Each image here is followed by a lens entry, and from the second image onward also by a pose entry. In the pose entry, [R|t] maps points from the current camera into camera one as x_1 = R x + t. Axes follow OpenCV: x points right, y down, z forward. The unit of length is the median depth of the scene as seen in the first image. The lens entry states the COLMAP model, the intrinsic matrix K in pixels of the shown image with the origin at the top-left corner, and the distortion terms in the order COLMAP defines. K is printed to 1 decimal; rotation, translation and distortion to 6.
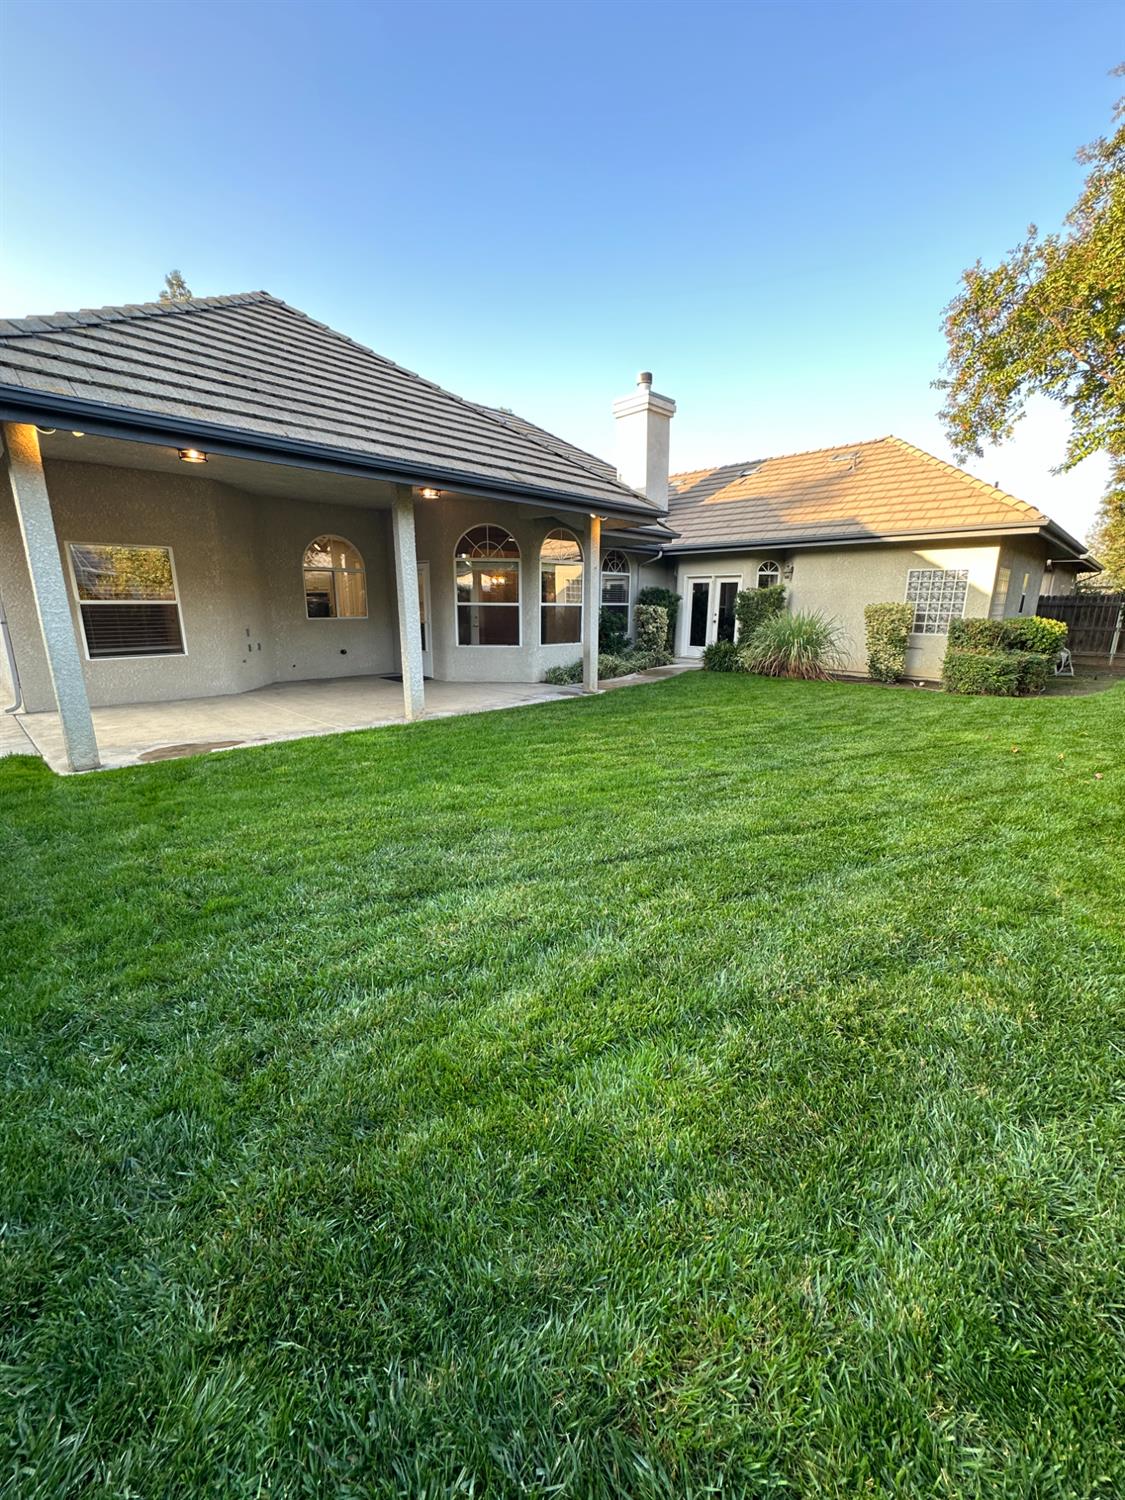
lens RADIAL K [[598.0, 0, 562.5], [0, 598.0, 750.0], [0, 0, 1]] dist [-0.002374, 0.000212]
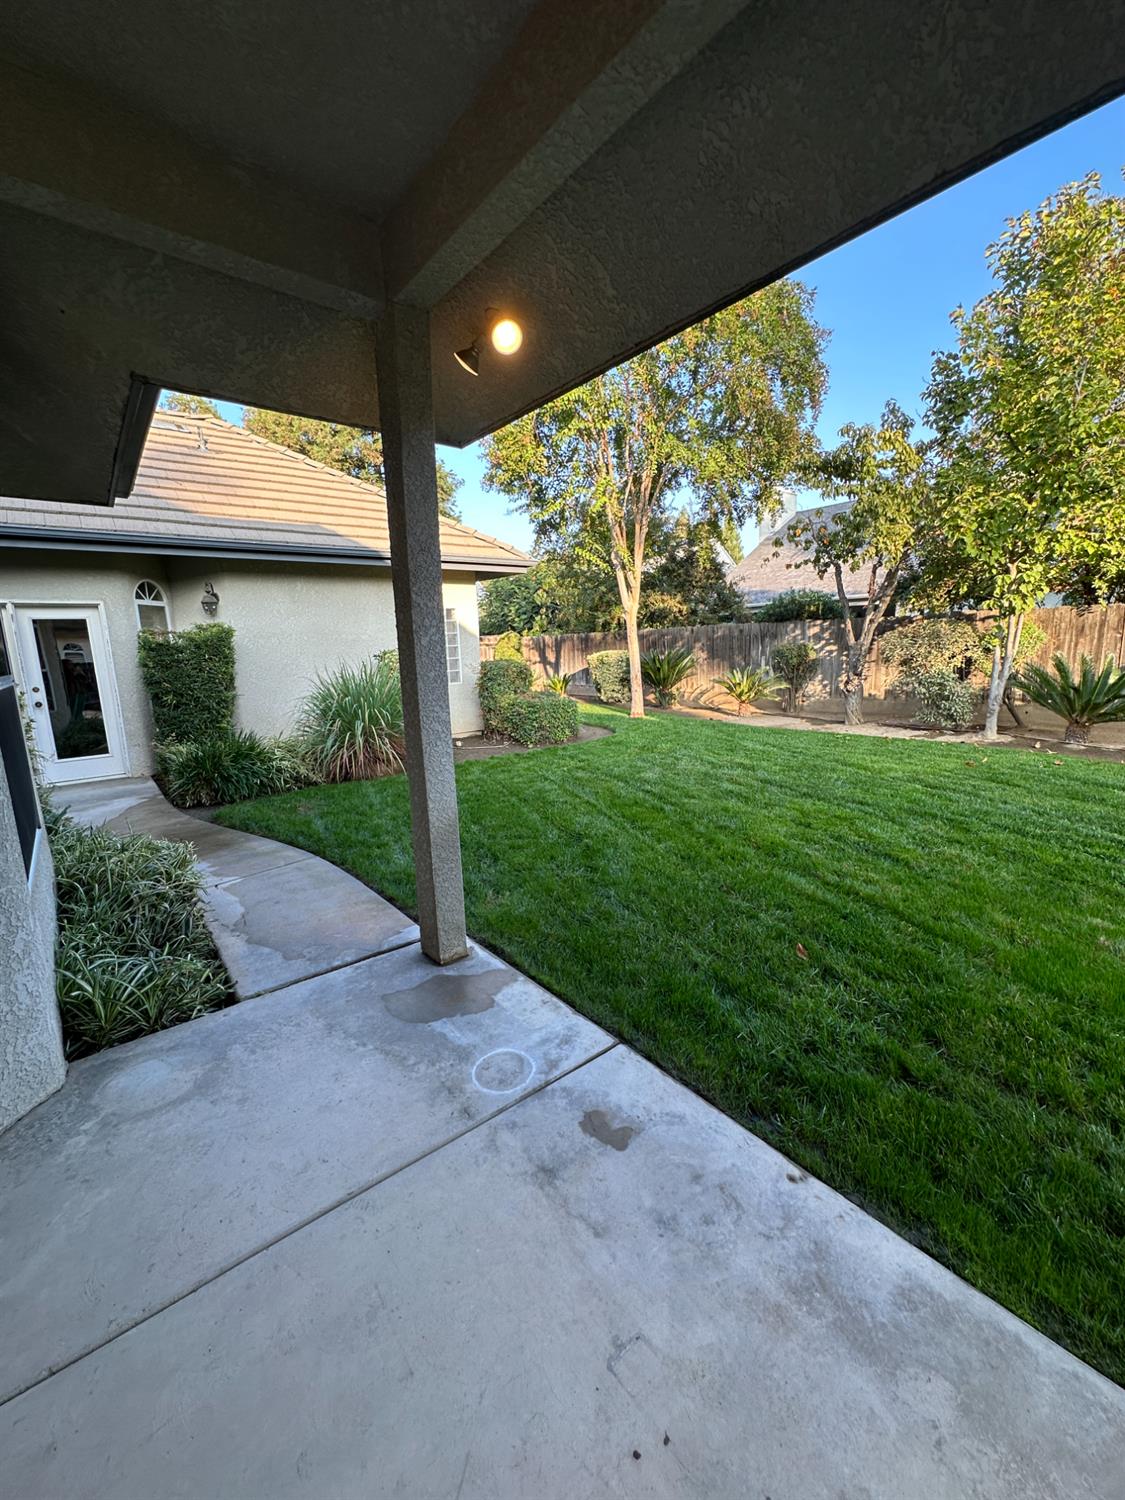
lens RADIAL K [[598.0, 0, 562.5], [0, 598.0, 750.0], [0, 0, 1]] dist [-0.002374, 0.000212]
pose [[0.122401, -0.190818, 0.973964, -0.152196], [0.270092, 0.950710, 0.152319, -0.155349], [-0.955023, 0.244416, 0.167906, 0.598817]]
